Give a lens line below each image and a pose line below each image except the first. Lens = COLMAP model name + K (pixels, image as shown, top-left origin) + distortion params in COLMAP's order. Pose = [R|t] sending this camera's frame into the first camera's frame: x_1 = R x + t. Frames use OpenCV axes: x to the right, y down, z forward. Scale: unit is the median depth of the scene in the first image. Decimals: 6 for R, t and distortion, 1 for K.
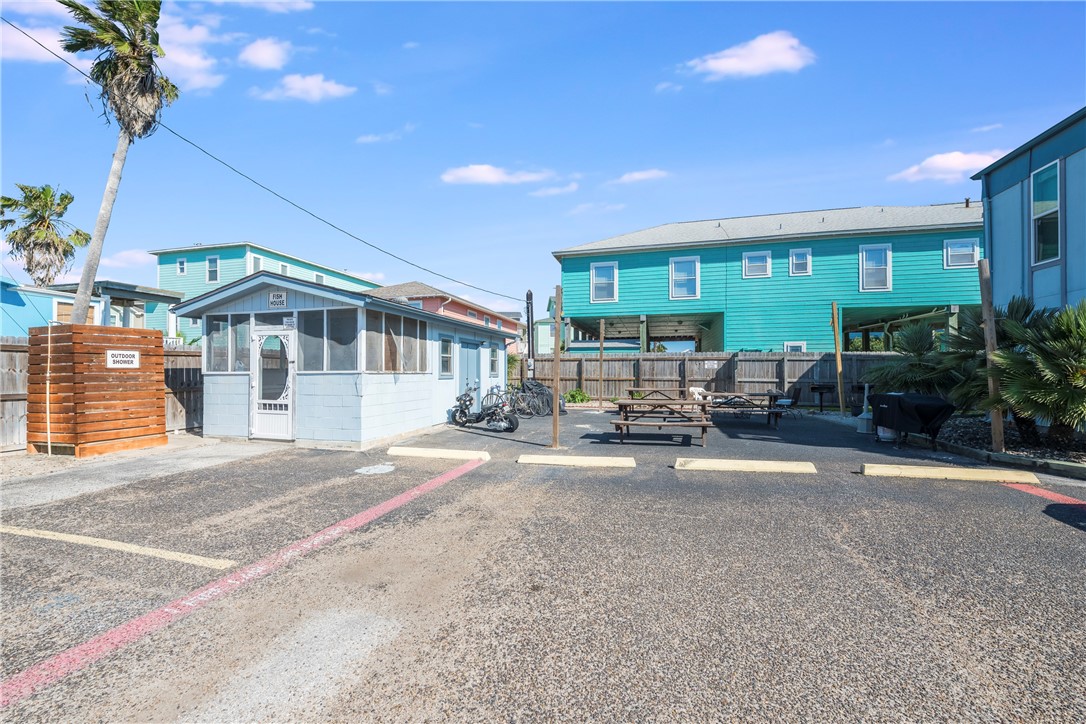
lens RADIAL K [[427.2, 0, 541.5], [0, 427.2, 367.5], [0, 0, 1]] dist [0.003083, -0.000660]
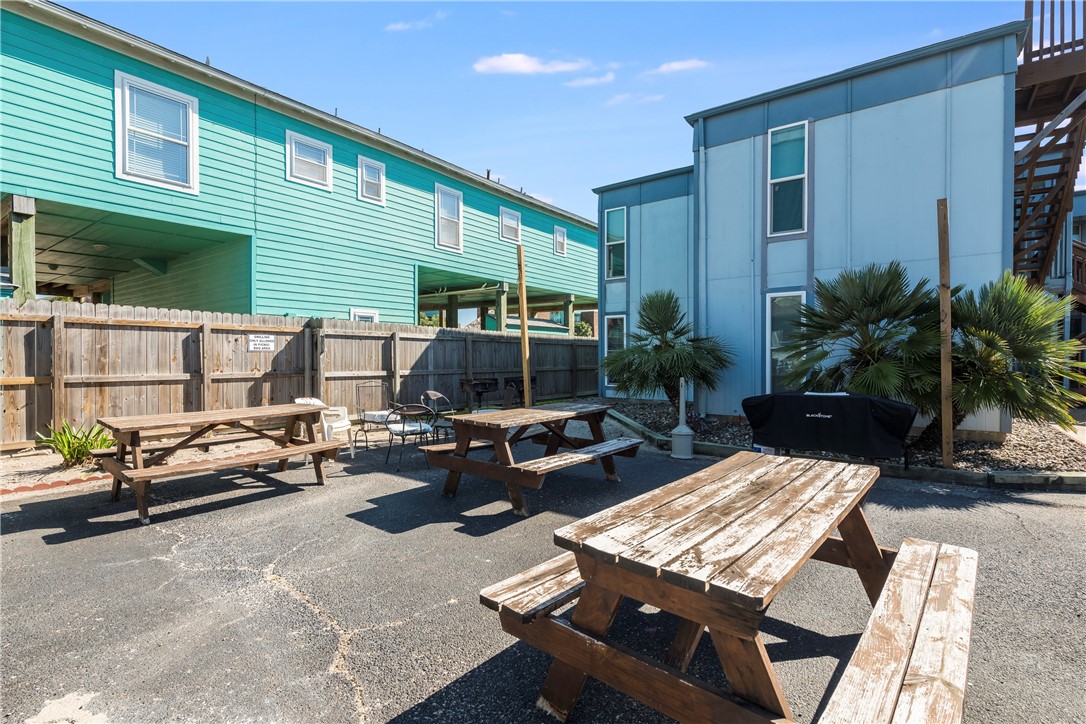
lens RADIAL K [[519.0, 0, 547.0], [0, 519.0, 359.7], [0, 0, 1]] dist [0.002650, 0.000329]
pose [[0.363716, -0.006217, 0.931489, -0.004647], [-0.005836, 0.999943, 0.008952, 0.004193], [-0.931492, -0.008692, 0.363659, 0.509969]]
